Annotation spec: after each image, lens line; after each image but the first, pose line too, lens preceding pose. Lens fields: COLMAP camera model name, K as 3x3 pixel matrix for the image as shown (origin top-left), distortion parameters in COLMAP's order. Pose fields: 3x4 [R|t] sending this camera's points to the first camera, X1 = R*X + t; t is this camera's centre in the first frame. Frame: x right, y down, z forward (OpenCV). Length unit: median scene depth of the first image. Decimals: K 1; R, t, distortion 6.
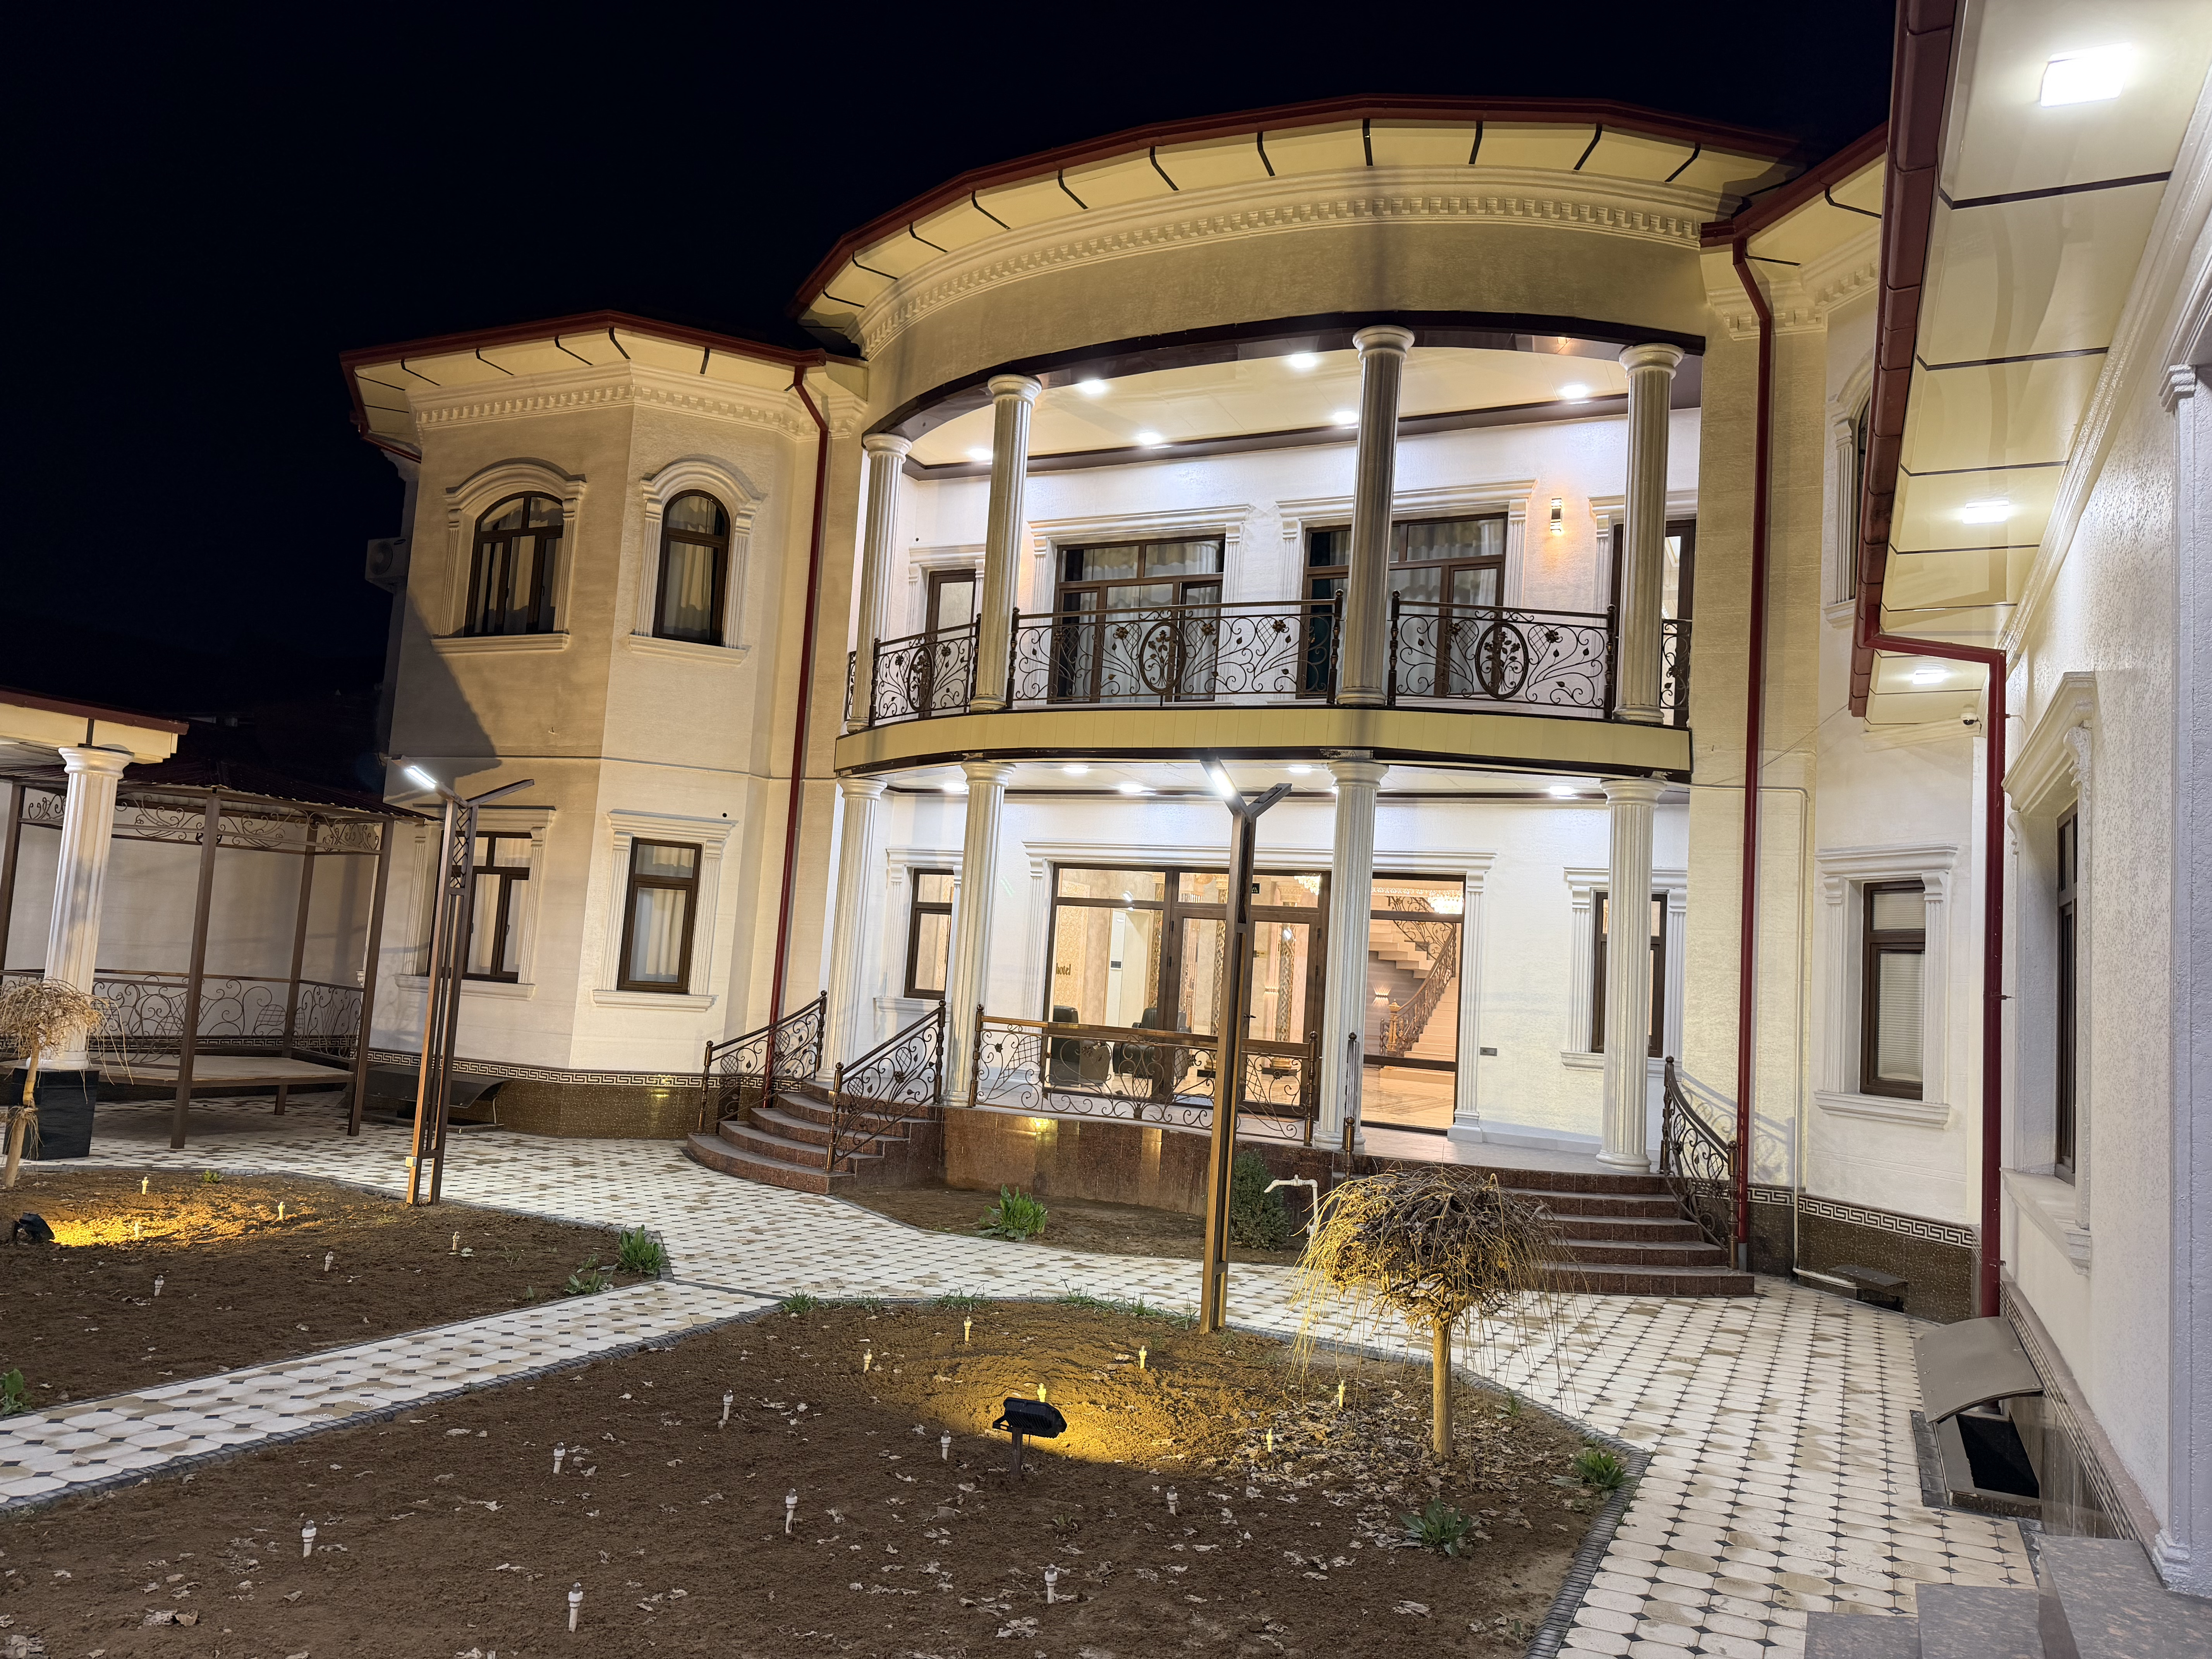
lens RADIAL K [[1565.5, 0, 1109.0], [0, 1565.5, 832.4], [0, 0, 1]] dist [0.065901, -0.076843]
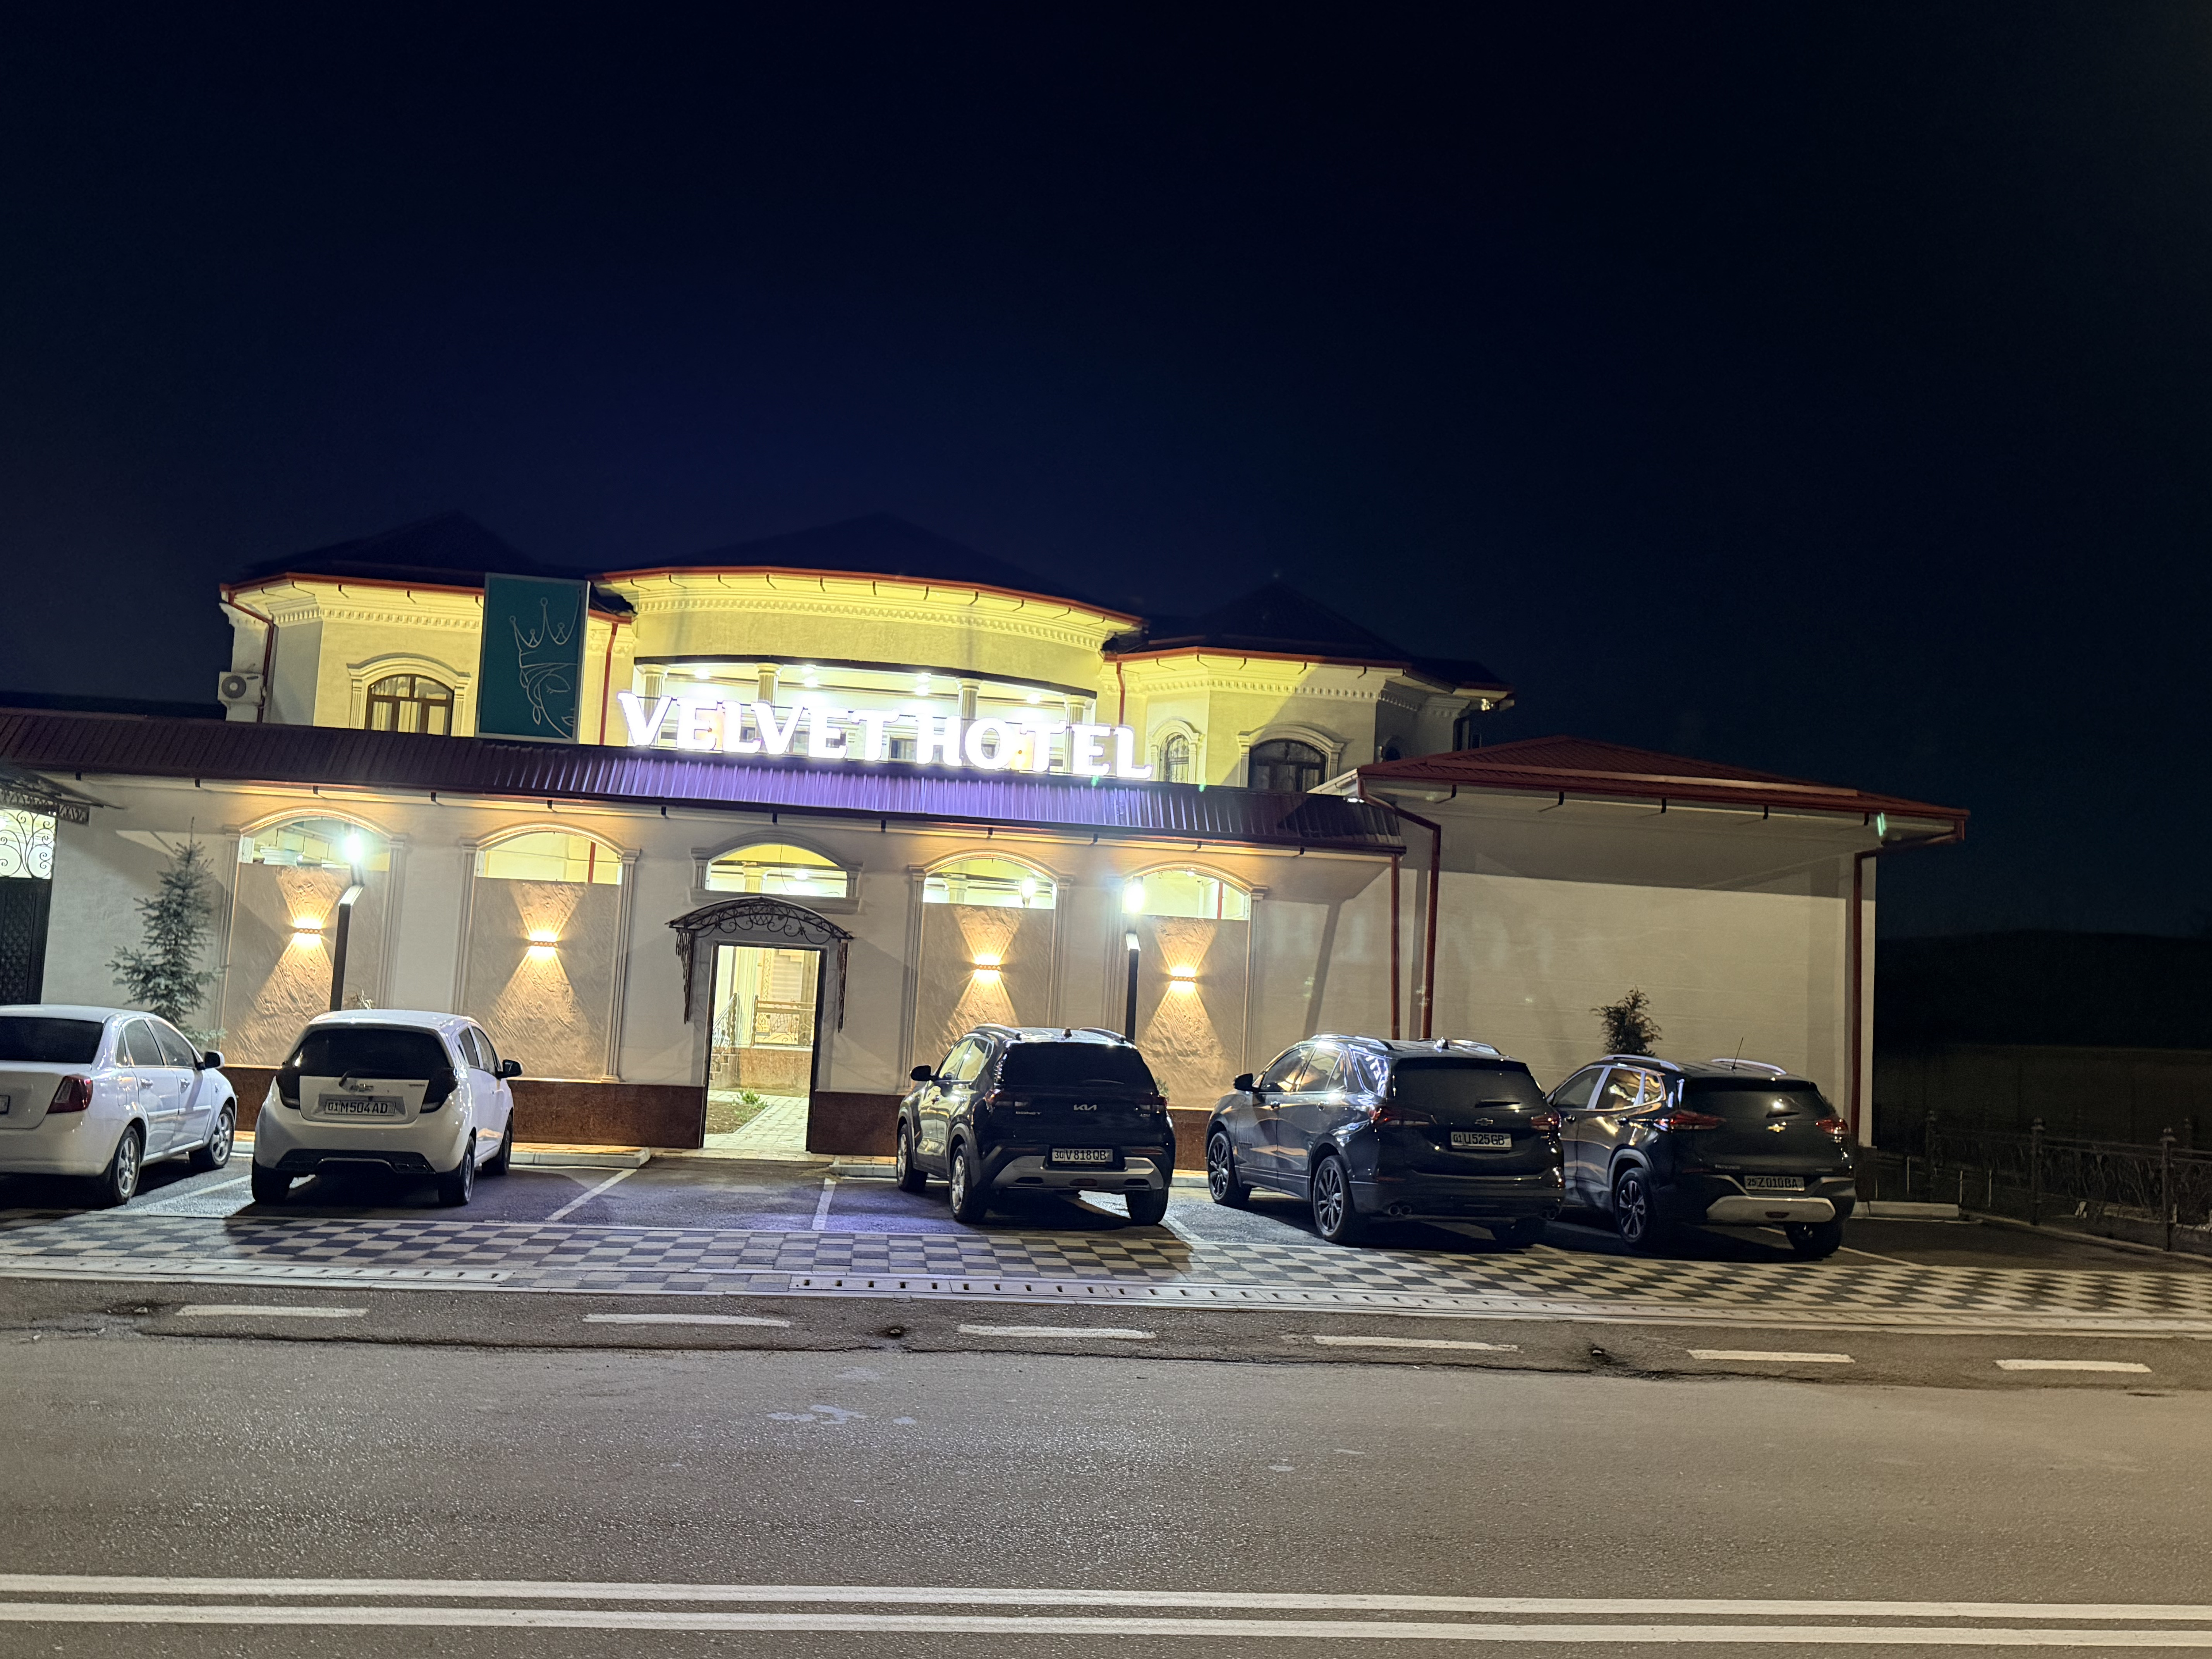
lens RADIAL K [[1879.7, 0, 1106.0], [0, 1879.7, 829.5], [0, 0, 1]] dist [0.153788, -0.328425]
pose [[0.848277, 0.029612, 0.528724, -0.858788], [-0.049130, 0.998530, 0.022898, -0.151469], [-0.527269, -0.045400, 0.848485, -1.078646]]
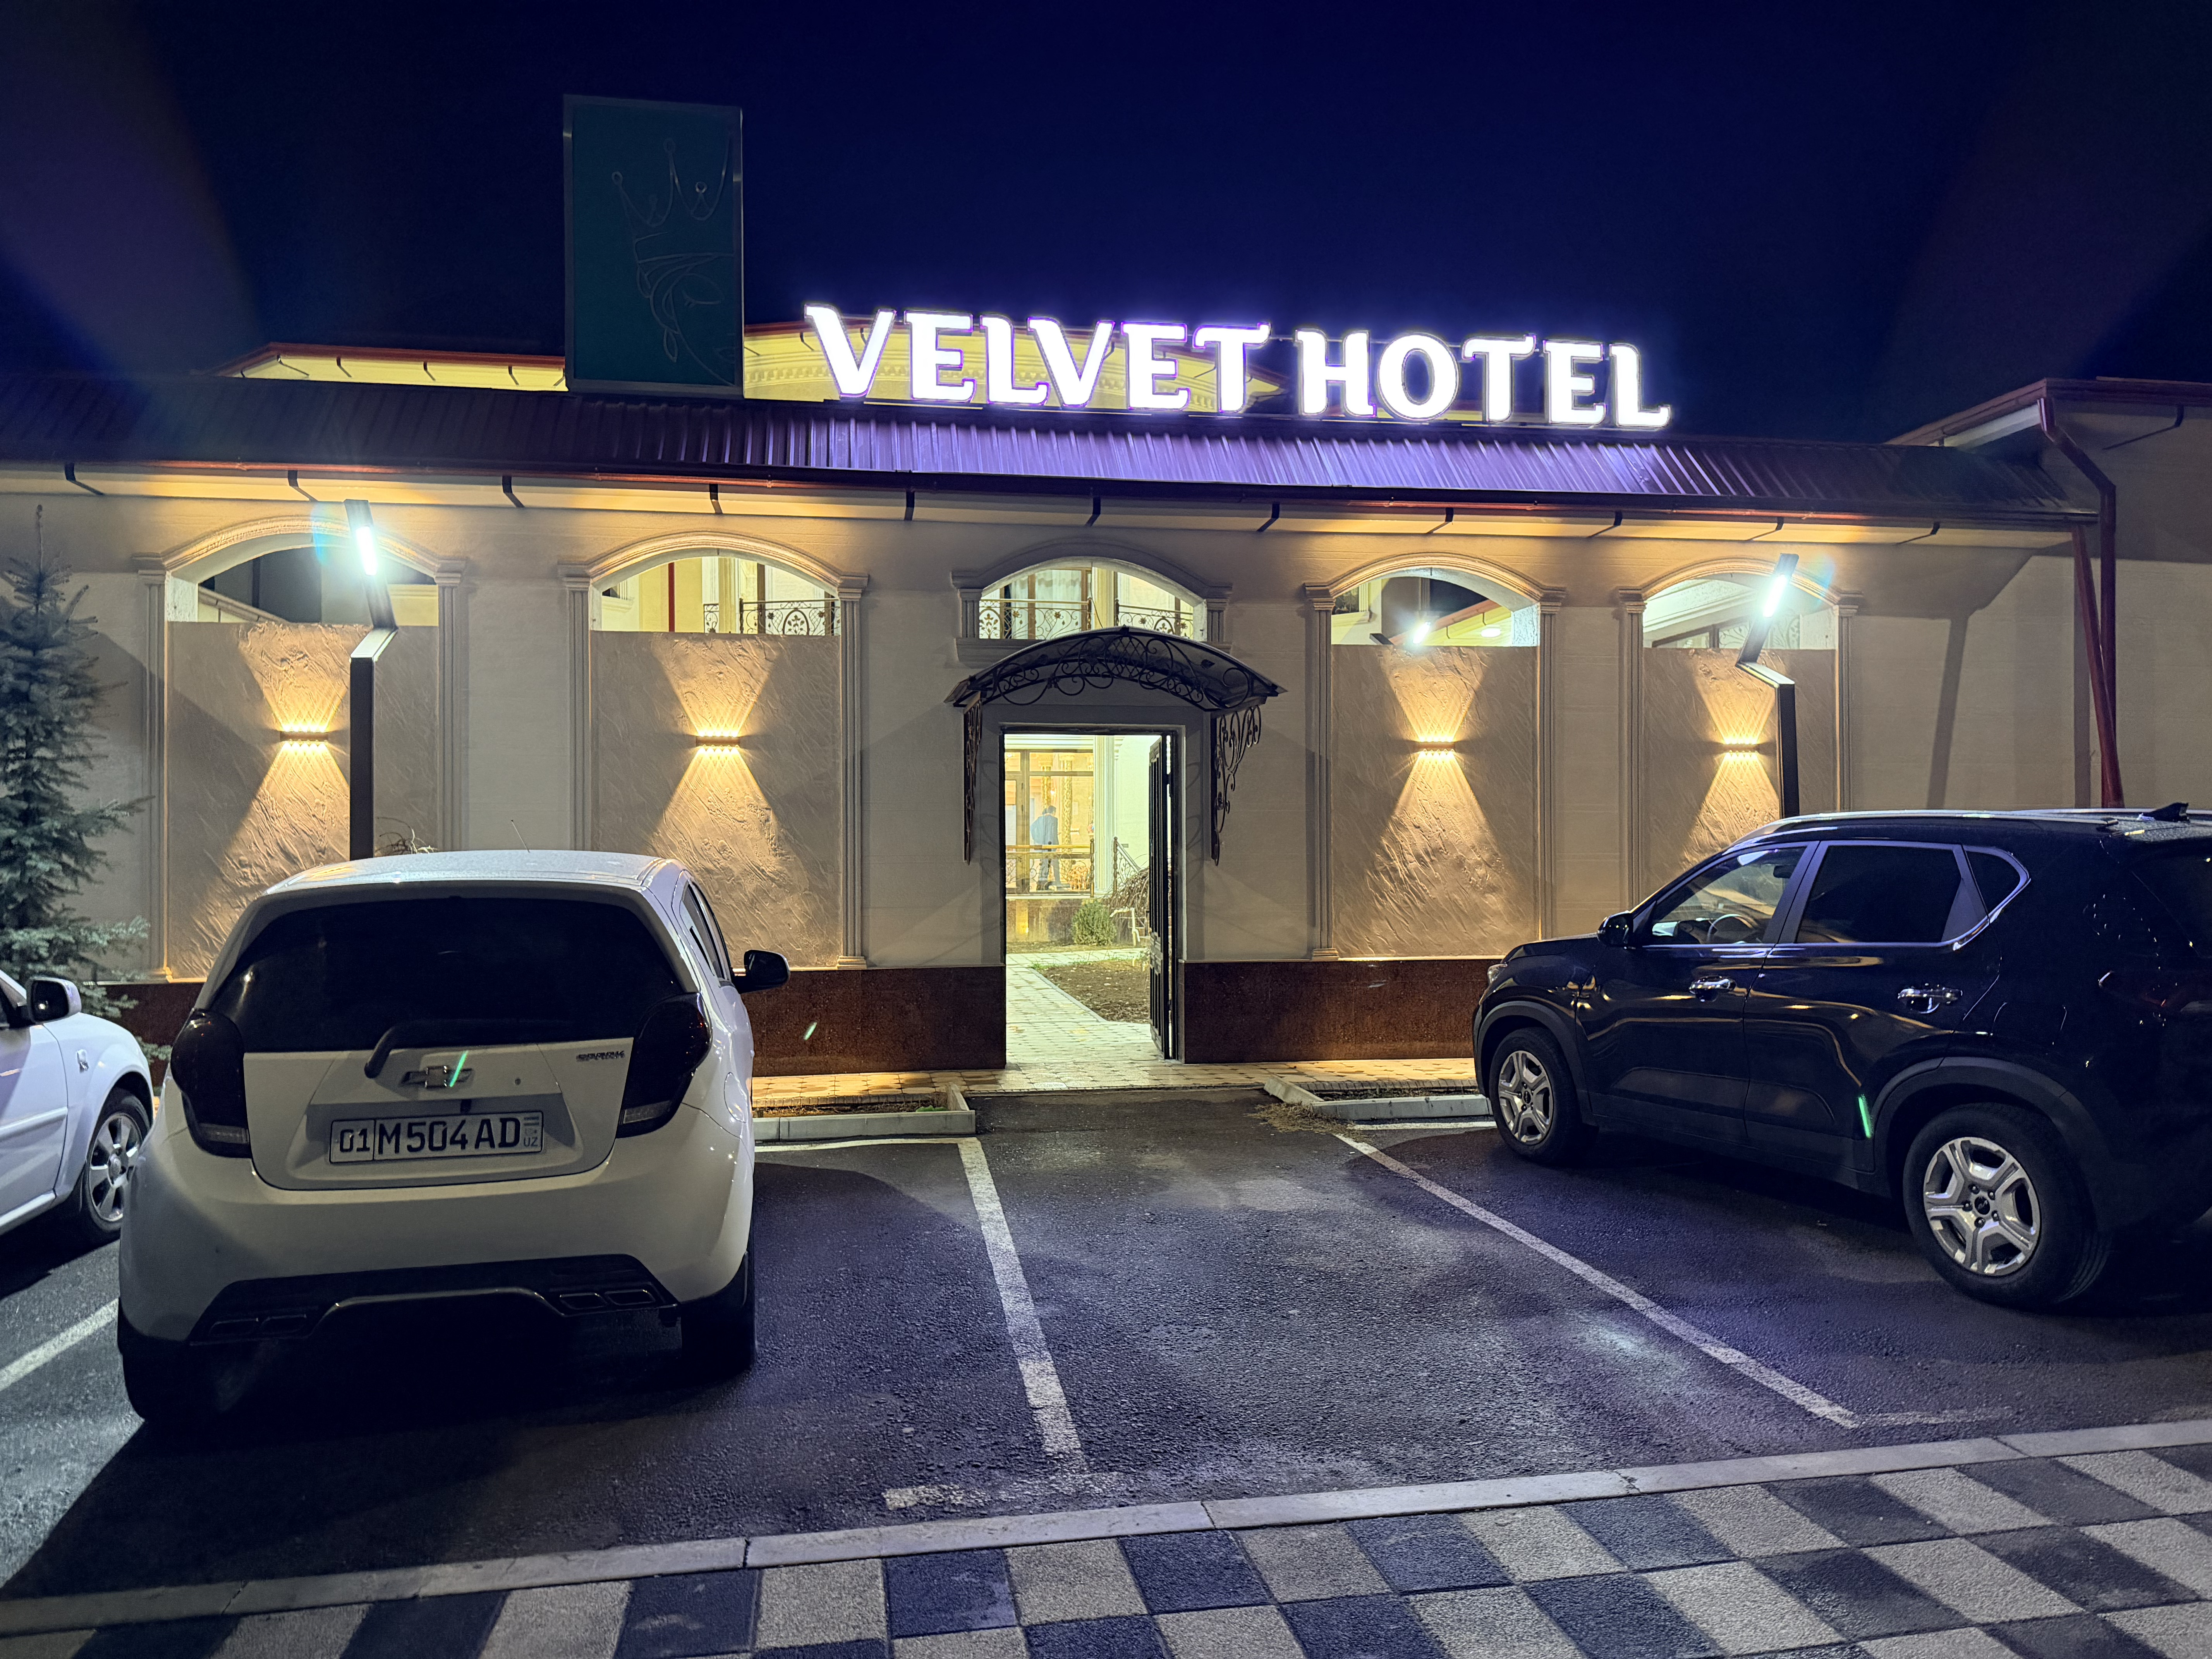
lens RADIAL K [[1565.5, 0, 1109.0], [0, 1565.5, 832.4], [0, 0, 1]] dist [0.065901, -0.076843]
pose [[0.821088, -0.063024, 0.567312, -0.734722], [0.003853, 0.994475, 0.104903, -0.060364], [-0.570789, -0.083949, 0.816794, -0.428034]]
